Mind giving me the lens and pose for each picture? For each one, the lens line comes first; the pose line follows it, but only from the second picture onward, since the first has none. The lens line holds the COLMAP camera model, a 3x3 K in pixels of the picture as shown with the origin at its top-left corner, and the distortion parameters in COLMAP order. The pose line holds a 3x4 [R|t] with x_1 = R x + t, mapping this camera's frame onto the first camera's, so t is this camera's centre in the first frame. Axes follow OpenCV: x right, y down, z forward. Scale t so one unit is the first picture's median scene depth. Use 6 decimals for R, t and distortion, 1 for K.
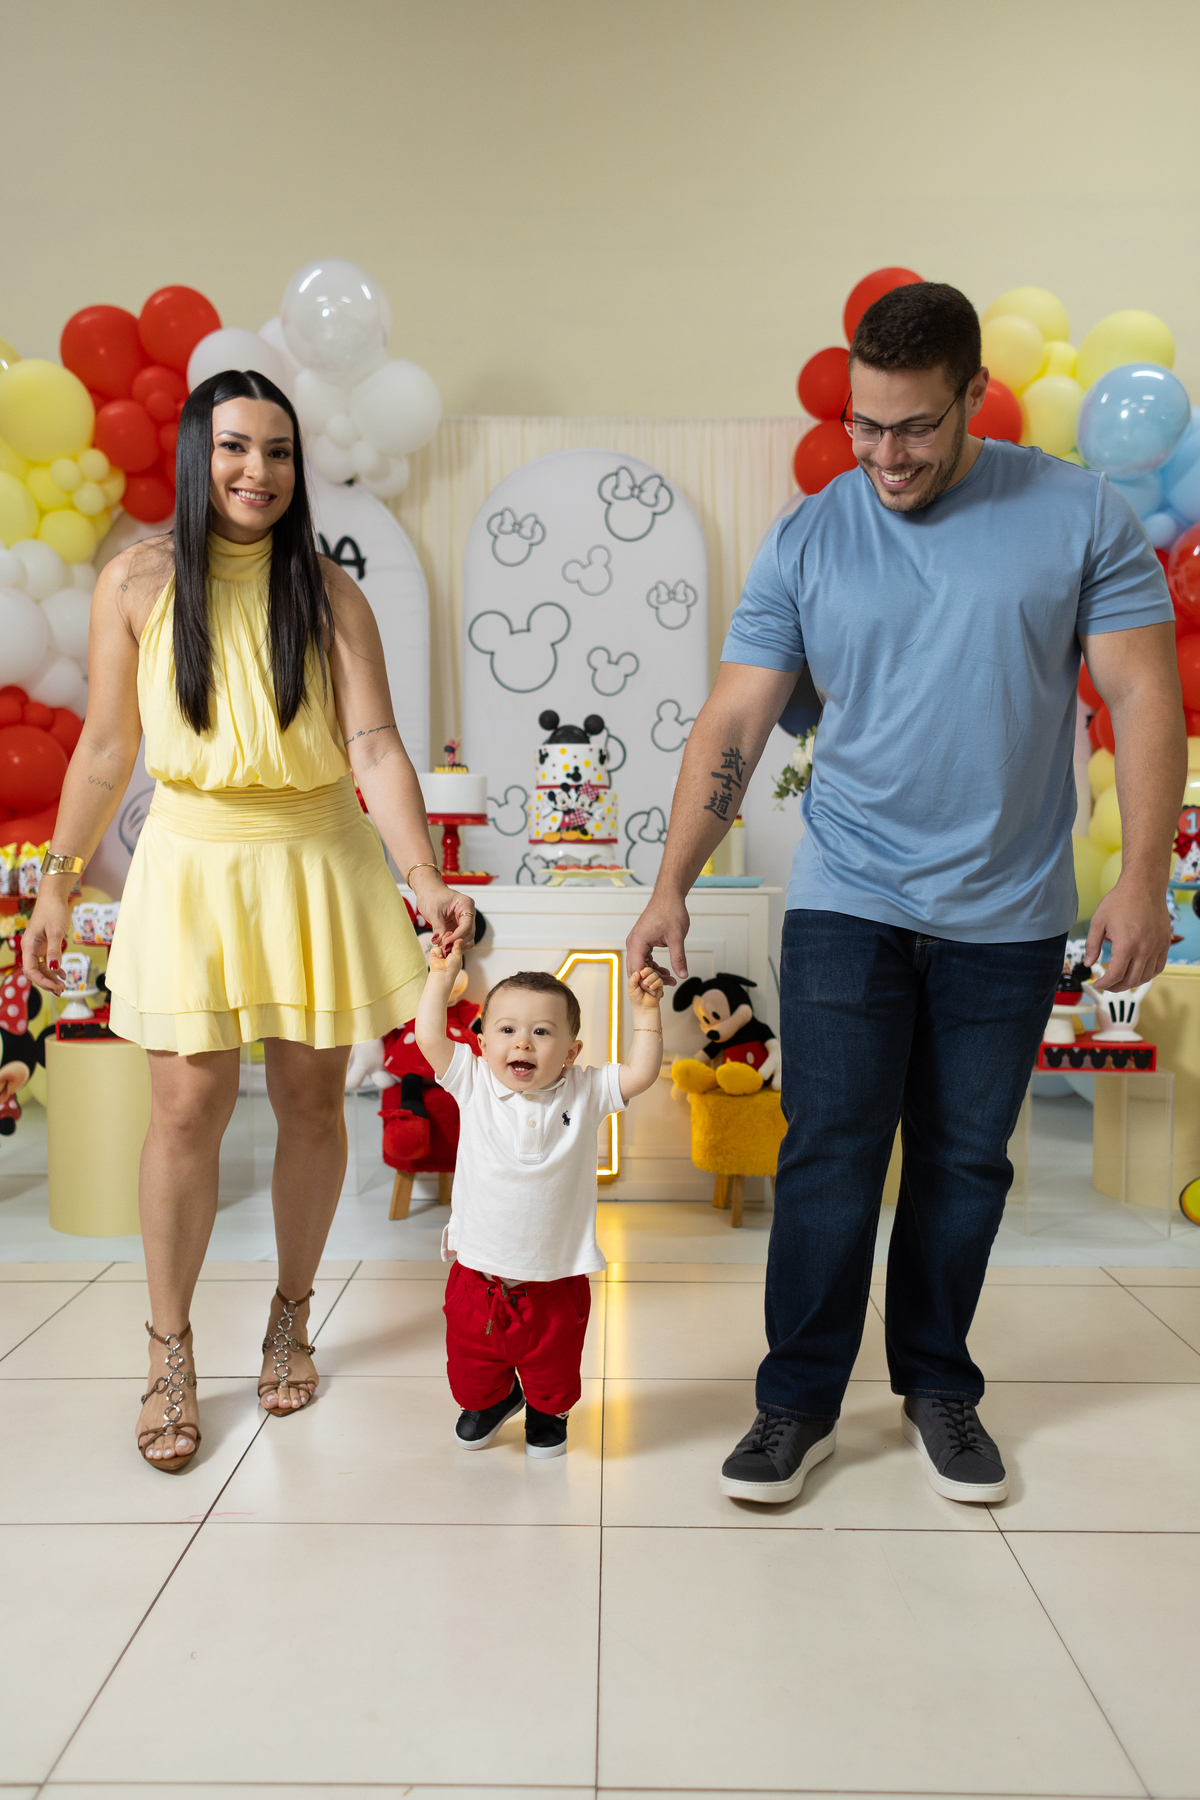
lens RADIAL K [[1488.2, 0, 617.3], [0, 1488.2, 925.7], [0, 0, 1]] dist [0.015370, 0.000371]
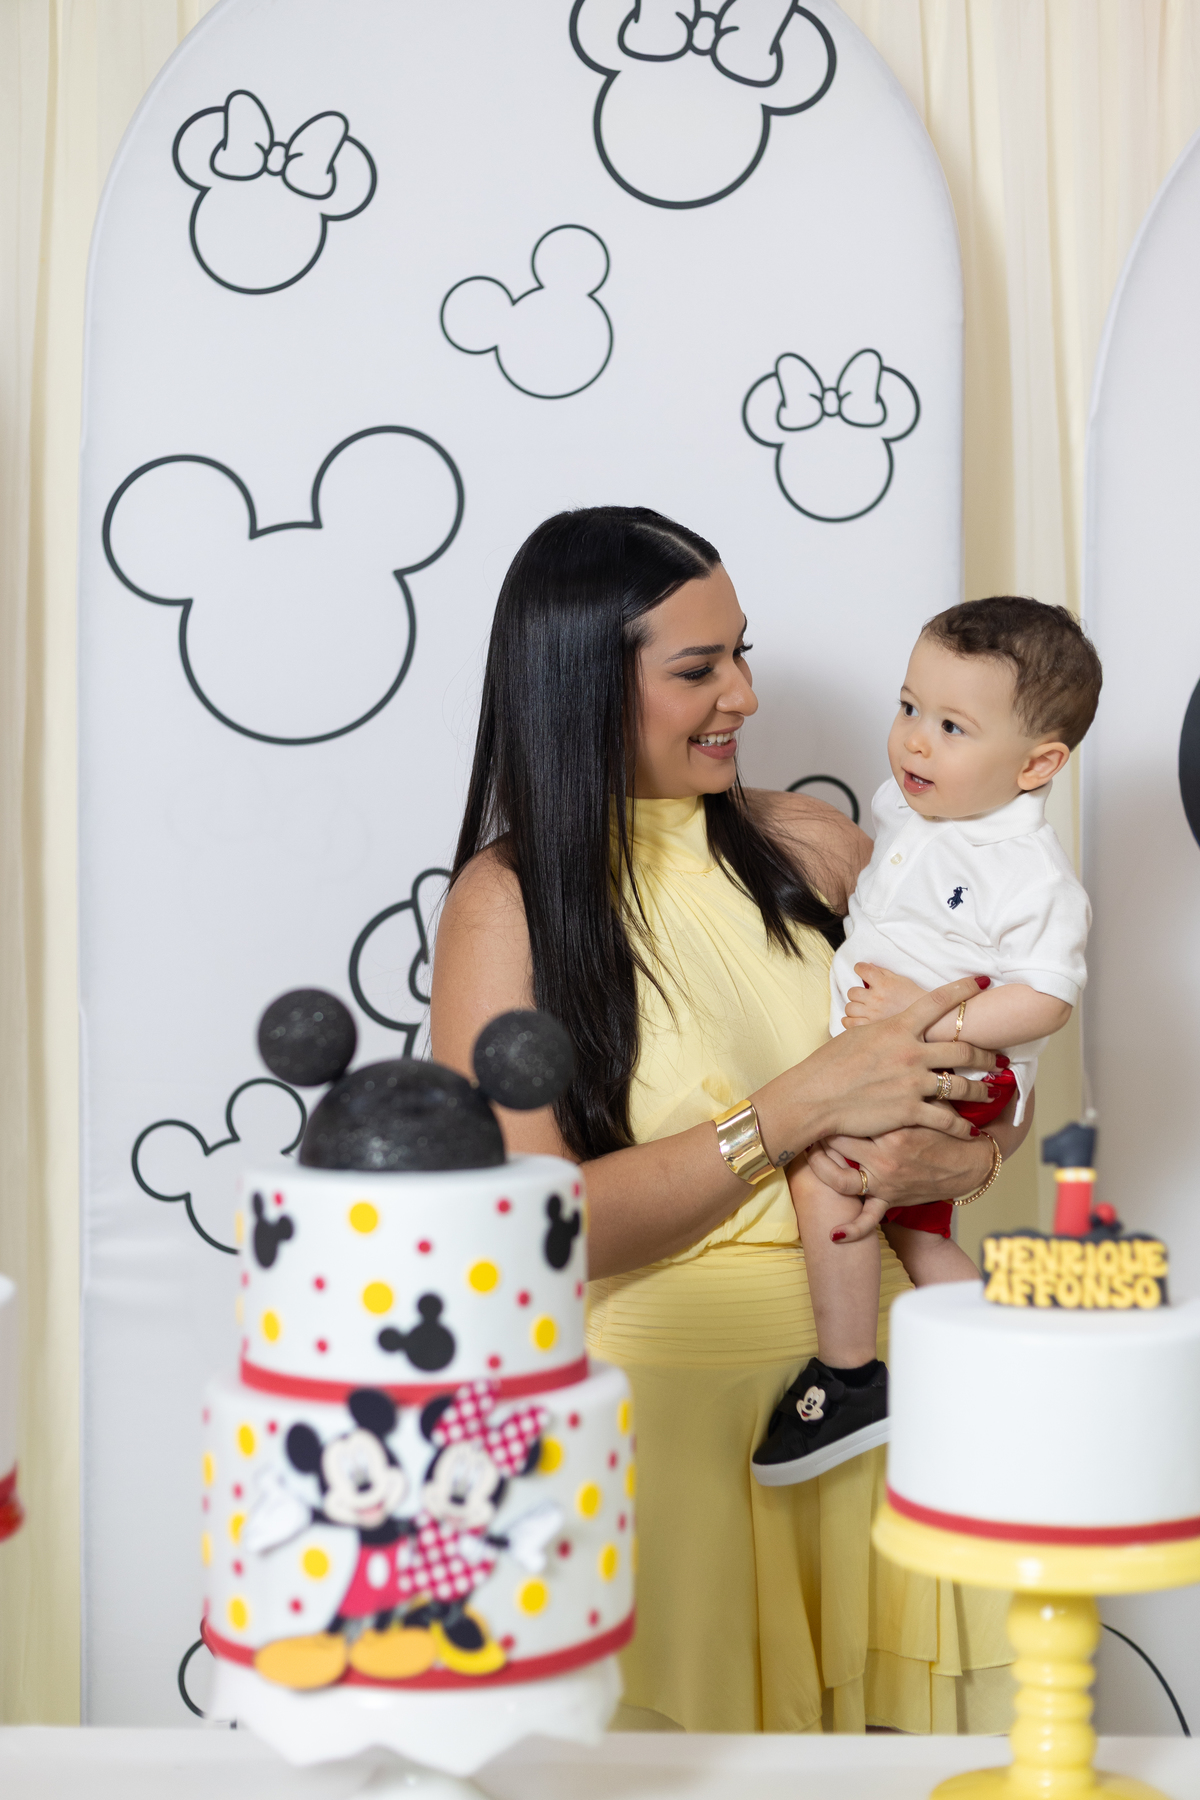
lens RADIAL K [[2843.9, 0, 598.3], [0, 2843.9, 886.8], [0, 0, 1]] dist [-0.041083, 0.000000]
pose [[0.999940, 0.007220, -0.008193, -0.002038], [-0.007444, 0.999589, -0.027667, -0.151693], [0.007990, 0.027727, 0.999584, 0.615891]]
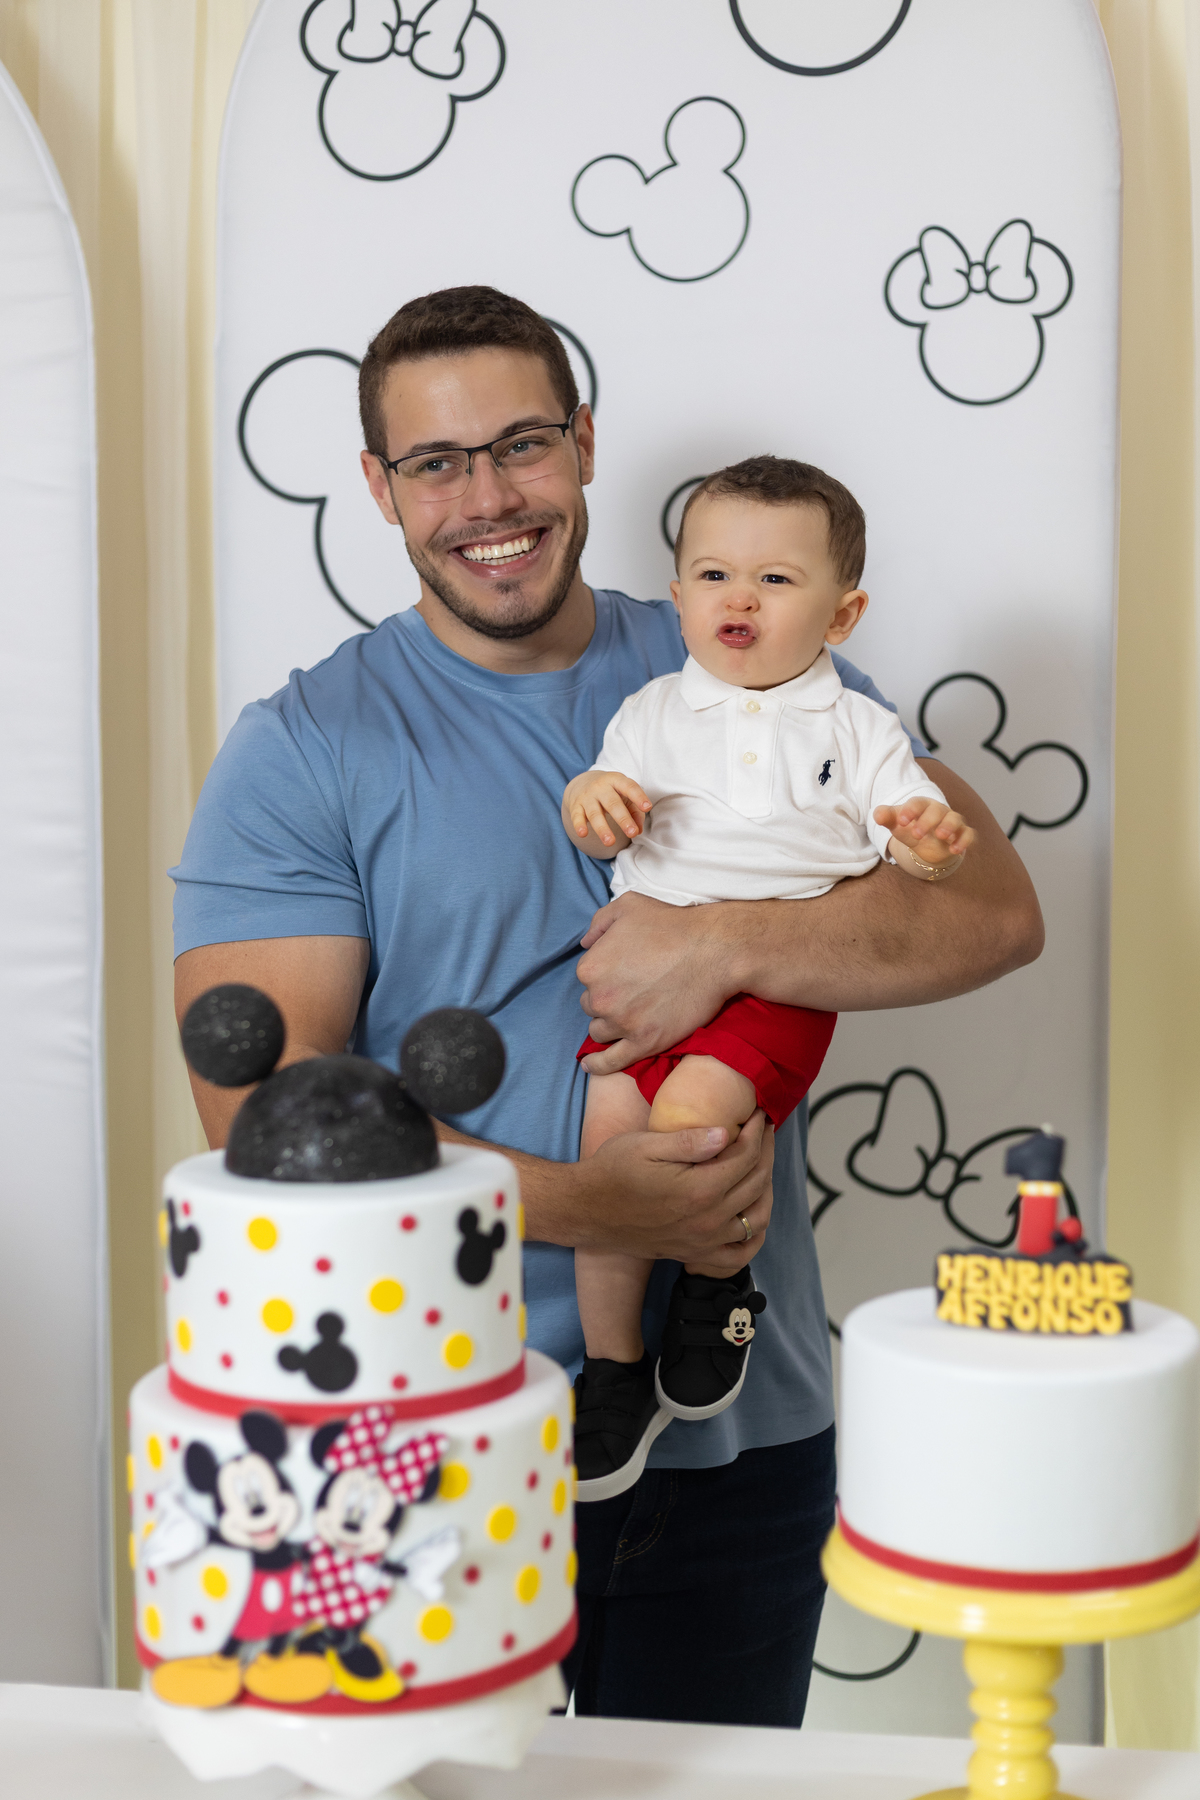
lens RADIAL K [[2783.0, 0, 598.6], [0, 2783.0, 892.2], [0, 0, 1]] dist [-0.030730, 0.000000]
pose [[0.987561, 0.012470, -0.156739, 0.063596], [-0.003863, 0.998473, 0.055103, -0.182366], [0.157187, -0.053812, 0.986102, 0.650315]]
